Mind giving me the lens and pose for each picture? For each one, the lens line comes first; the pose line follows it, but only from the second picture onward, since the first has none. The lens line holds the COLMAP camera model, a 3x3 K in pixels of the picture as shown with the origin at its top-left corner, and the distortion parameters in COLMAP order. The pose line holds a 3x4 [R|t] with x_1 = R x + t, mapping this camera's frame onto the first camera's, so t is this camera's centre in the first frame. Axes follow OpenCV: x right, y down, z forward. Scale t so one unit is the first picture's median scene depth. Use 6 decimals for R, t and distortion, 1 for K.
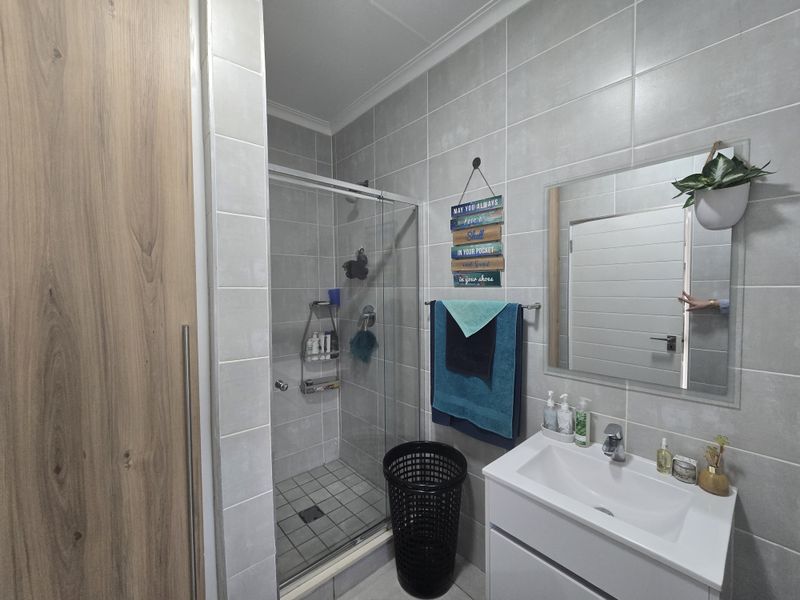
lens RADIAL K [[330.7, 0, 403.0], [0, 330.7, 301.2], [0, 0, 1]] dist [-0.000171, 0.000510]
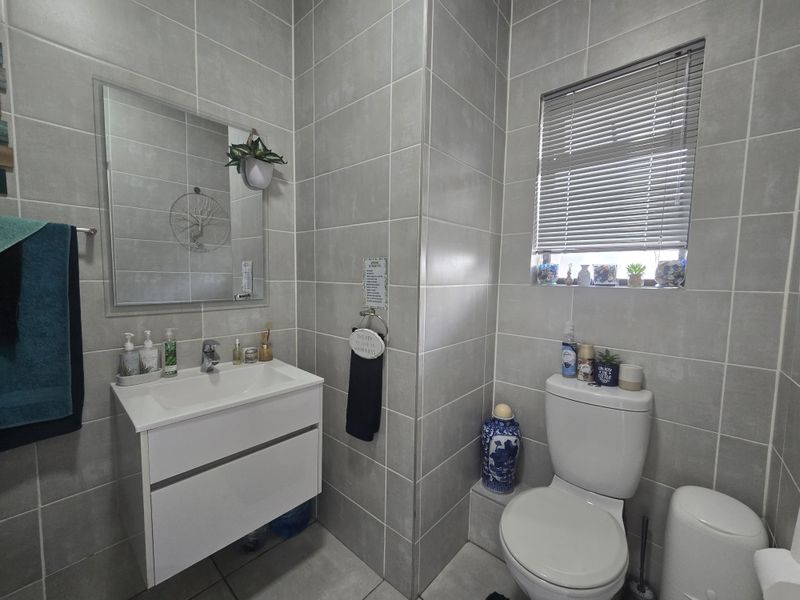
lens RADIAL K [[330.7, 0, 403.0], [0, 330.7, 301.2], [0, 0, 1]] dist [-0.000171, 0.000510]
pose [[-0.112022, -0.070104, 0.991230, -0.500010], [0.024293, 0.997017, 0.073258, 0.151021], [-0.993409, 0.032286, -0.109984, 0.397404]]
